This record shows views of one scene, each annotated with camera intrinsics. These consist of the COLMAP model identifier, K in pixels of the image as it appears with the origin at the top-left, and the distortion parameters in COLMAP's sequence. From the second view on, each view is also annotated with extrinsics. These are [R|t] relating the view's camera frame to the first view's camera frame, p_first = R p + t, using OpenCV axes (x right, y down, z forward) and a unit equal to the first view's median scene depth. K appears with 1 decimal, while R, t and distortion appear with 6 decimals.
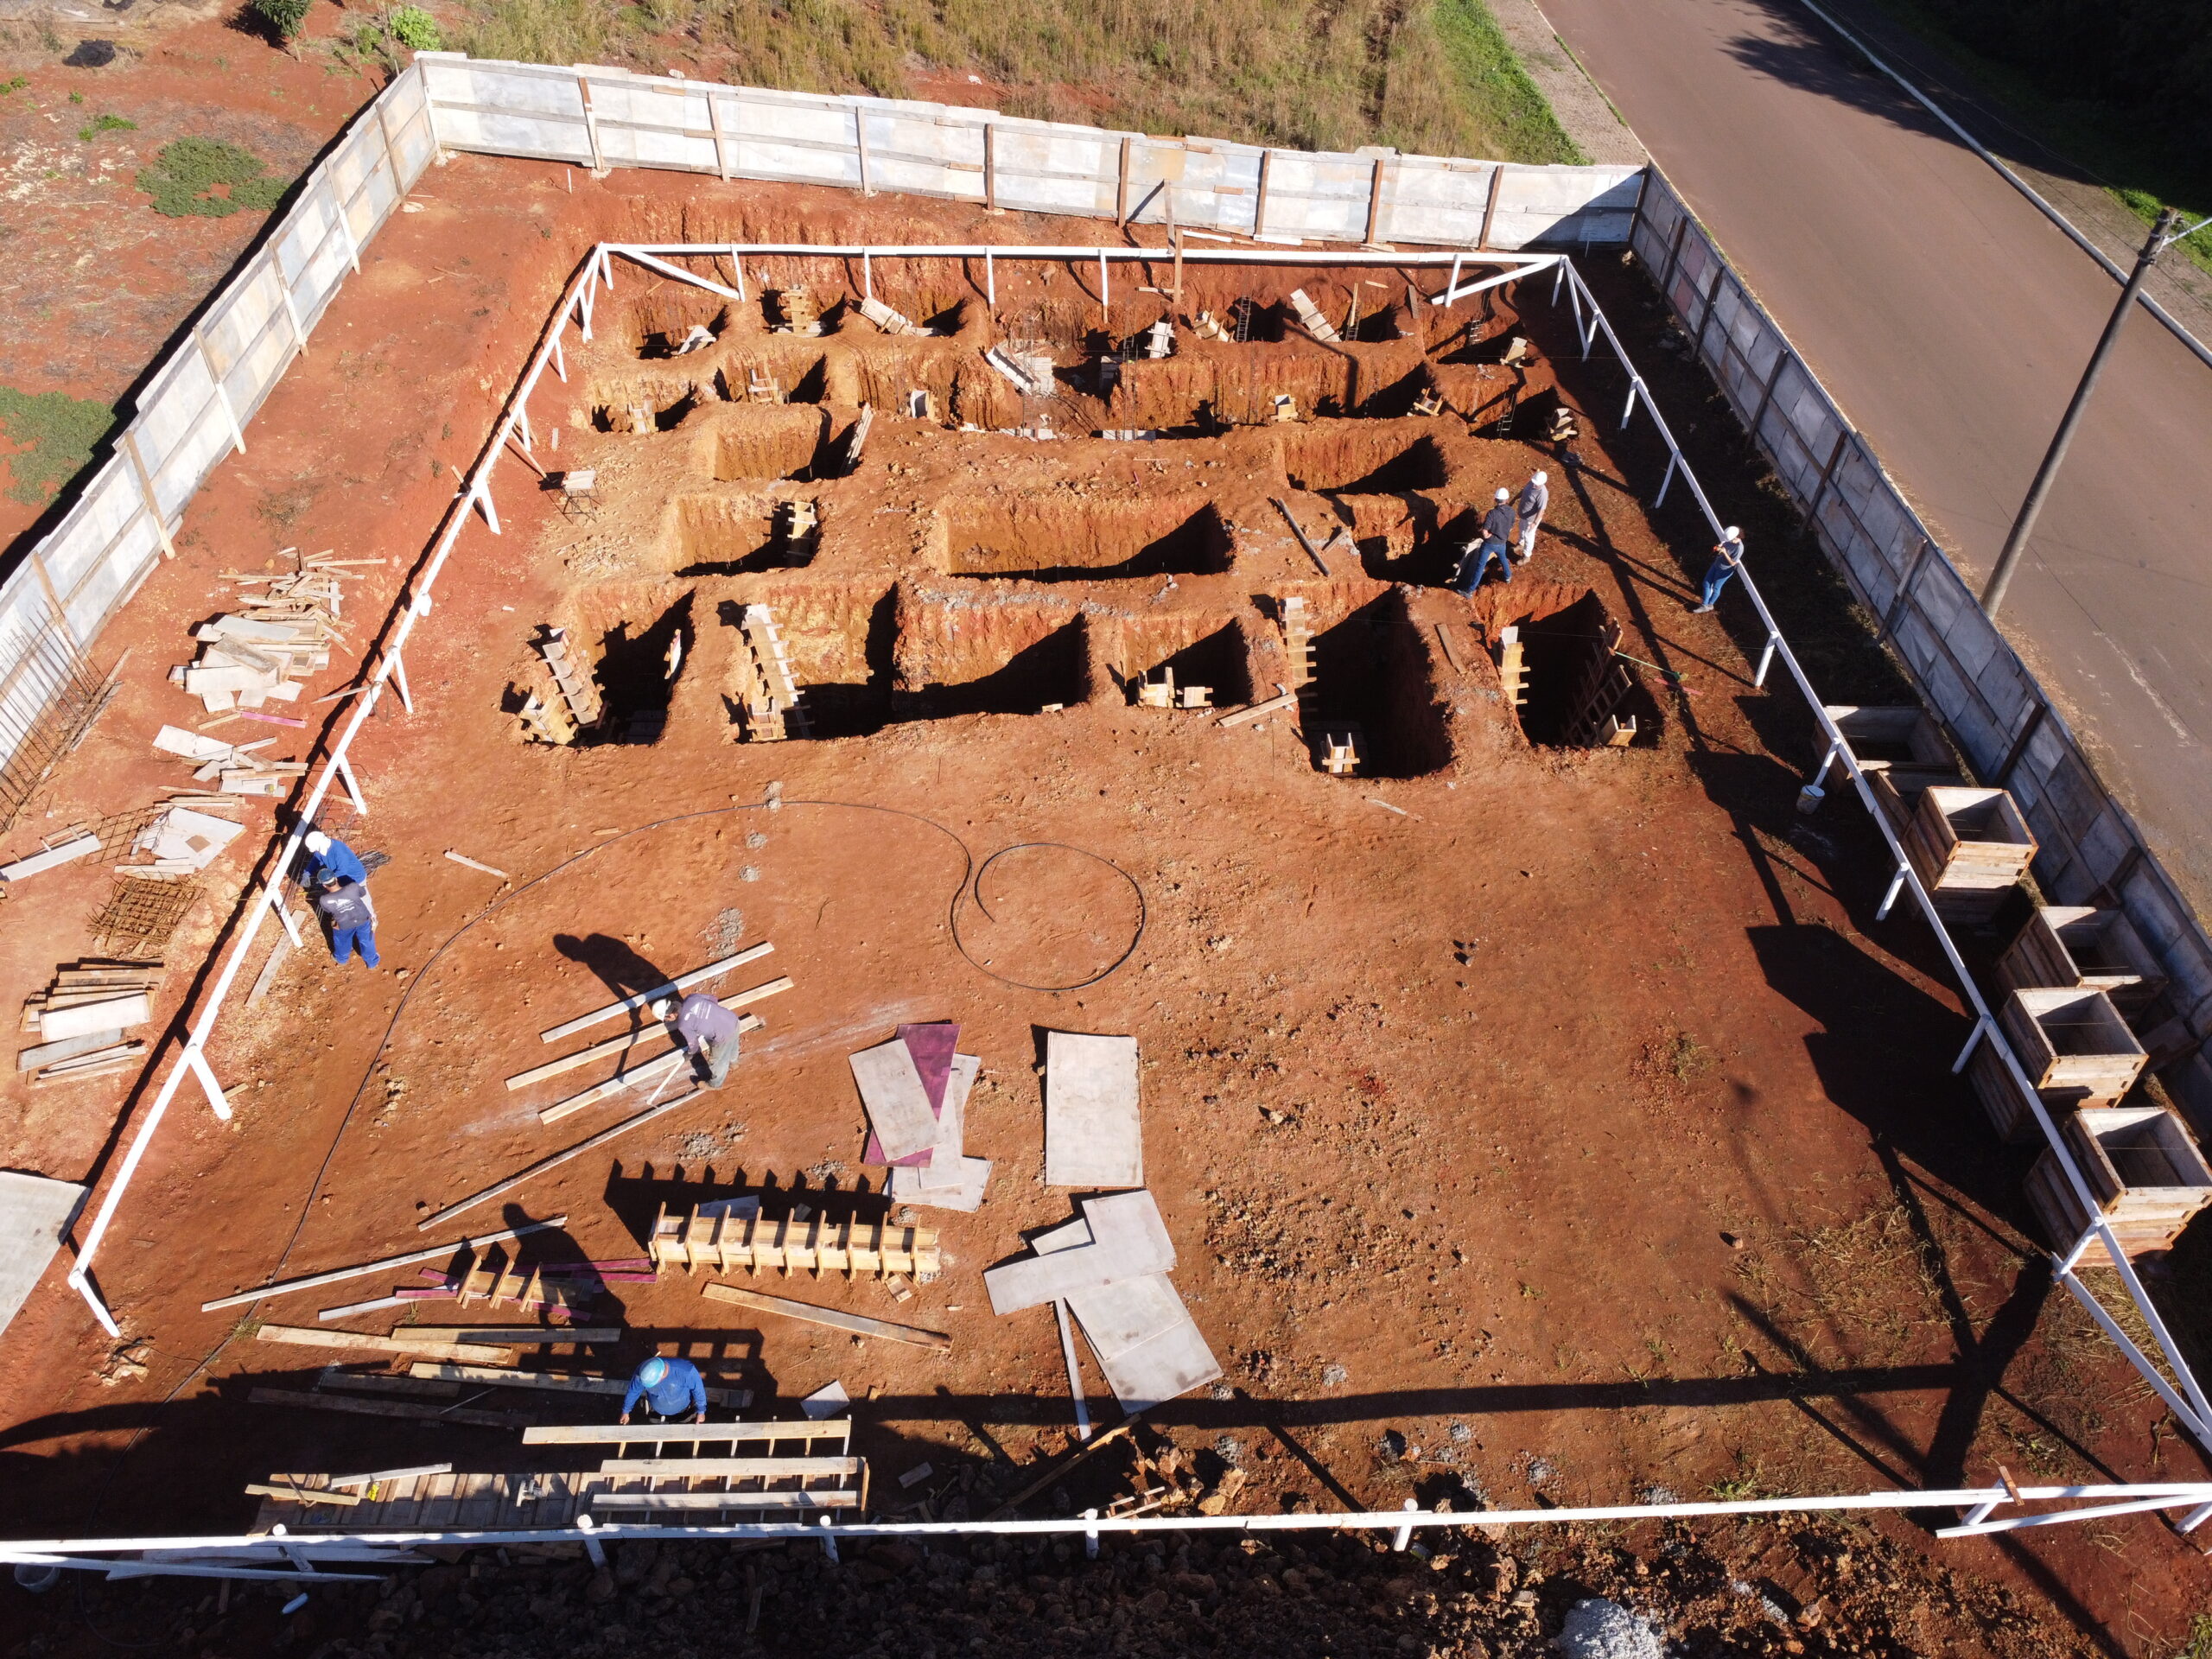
lens RADIAL K [[1641.0, 0, 1106.0], [0, 1641.0, 829.5], [0, 0, 1]] dist [-0.010884, -0.041276]
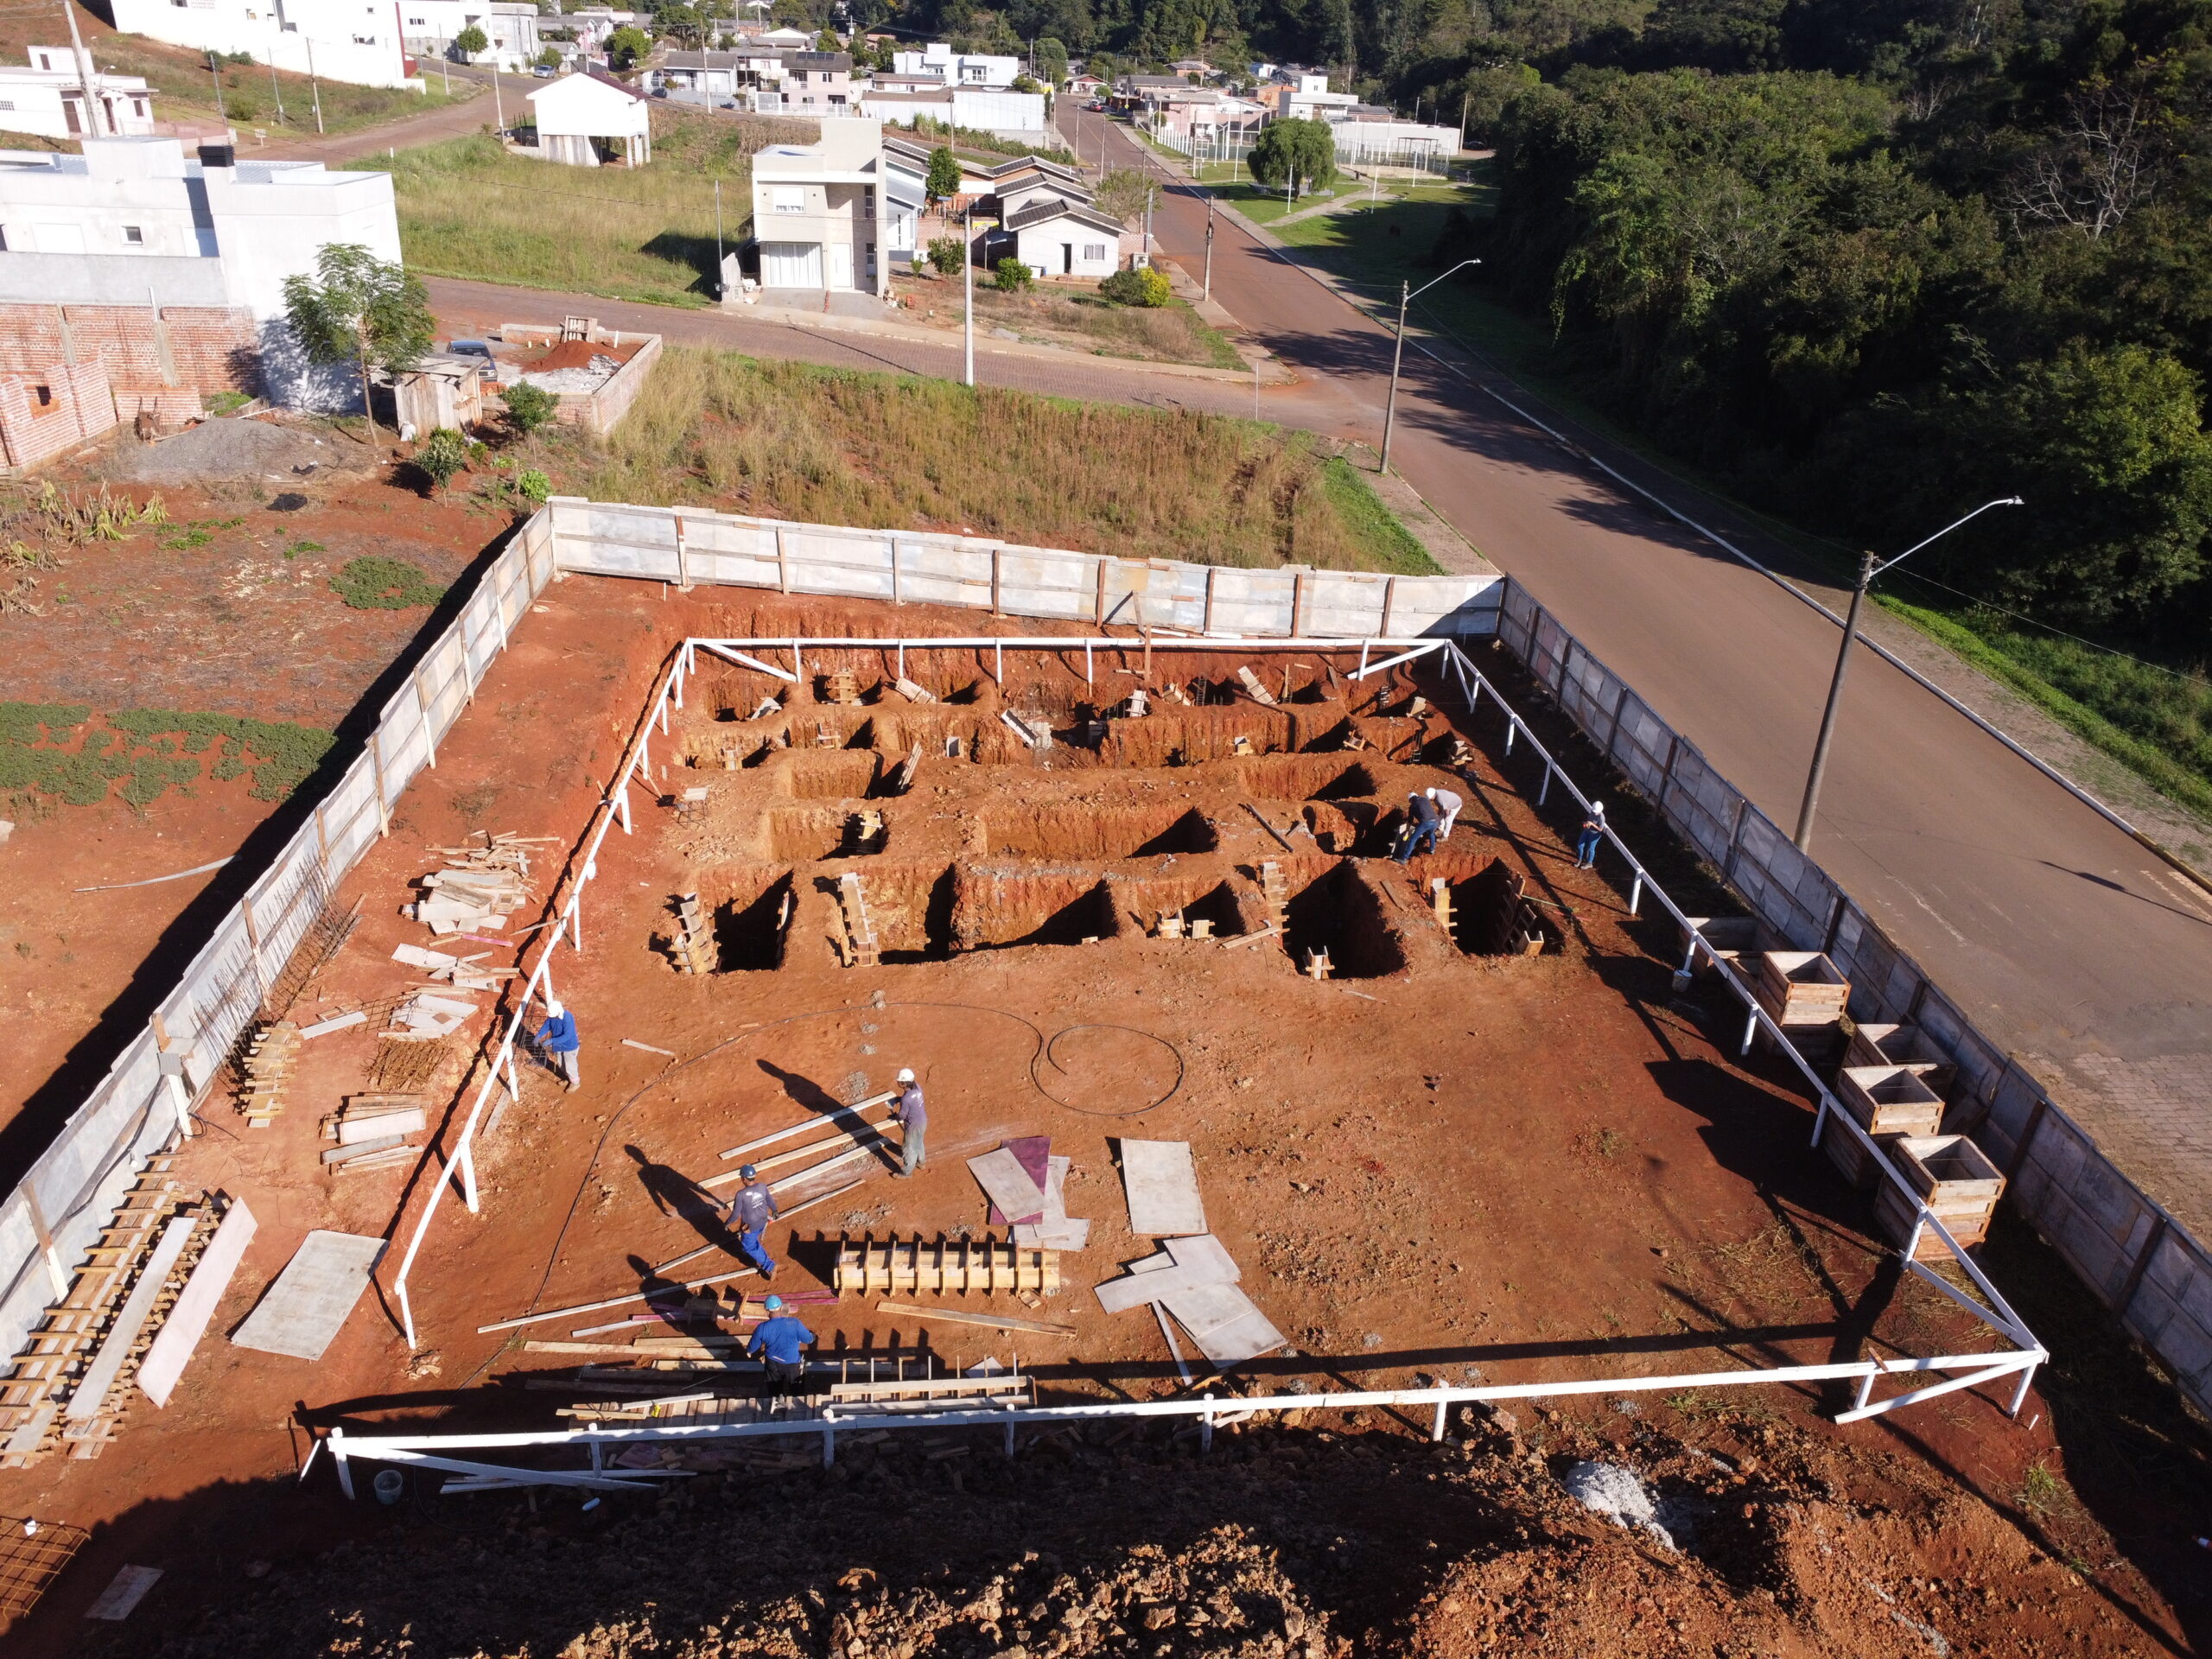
lens RADIAL K [[1641.0, 0, 1106.0], [0, 1641.0, 829.5], [0, 0, 1]] dist [-0.010884, -0.041276]
pose [[0.997854, -0.020280, 0.062259, -0.098030], [0.037315, 0.957449, -0.286181, 0.208899], [-0.053806, 0.287890, 0.956151, -0.238611]]
